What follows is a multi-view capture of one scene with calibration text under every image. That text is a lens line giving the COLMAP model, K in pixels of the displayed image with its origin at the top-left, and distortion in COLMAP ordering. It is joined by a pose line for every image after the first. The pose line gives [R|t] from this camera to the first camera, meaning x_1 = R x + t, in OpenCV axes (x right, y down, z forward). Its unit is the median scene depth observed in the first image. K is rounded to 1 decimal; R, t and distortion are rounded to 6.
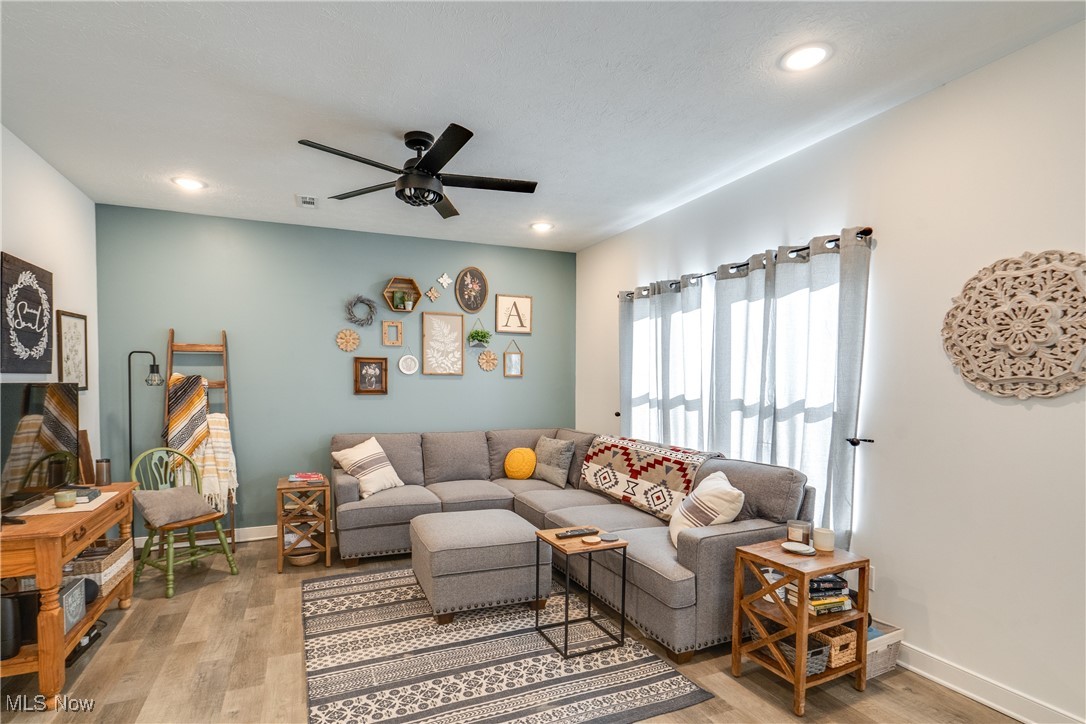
lens RADIAL K [[533.1, 0, 524.7], [0, 533.1, 397.6], [0, 0, 1]] dist [0.011692, 0.001143]
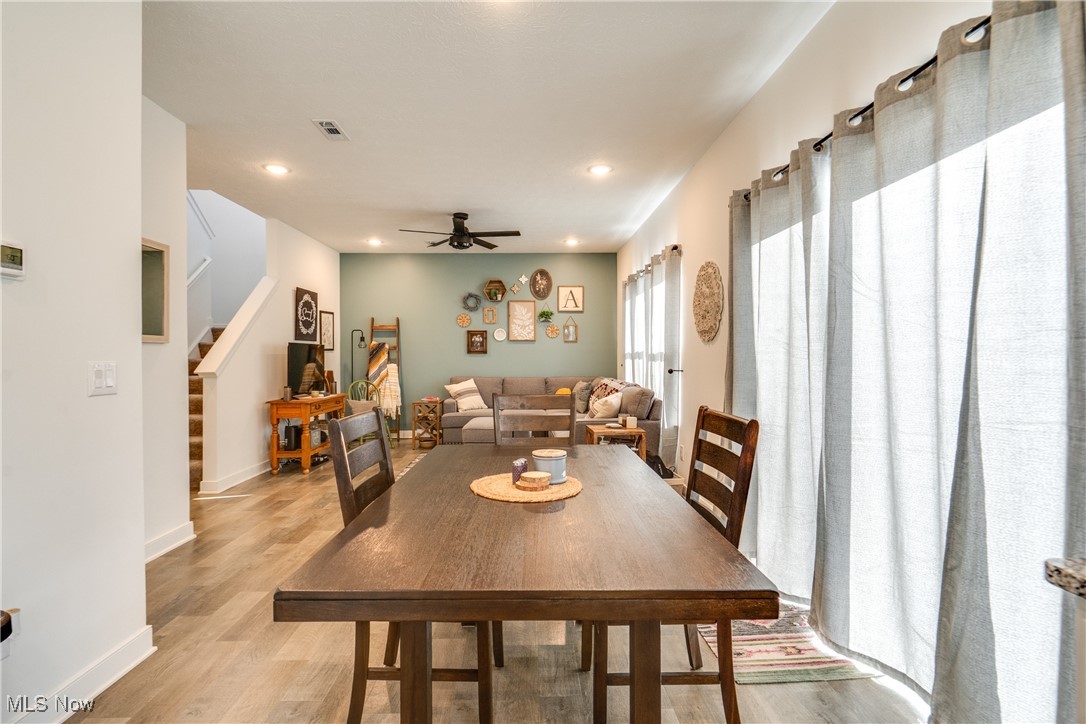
lens RADIAL K [[510.3, 0, 531.8], [0, 510.3, 363.3], [0, 0, 1]] dist [-0.001159, 0.000857]
pose [[0.927917, -0.000672, -0.372787, 0.592872], [-0.005898, 0.999847, -0.016483, 0.064158], [0.372741, 0.017493, 0.927770, -0.490219]]
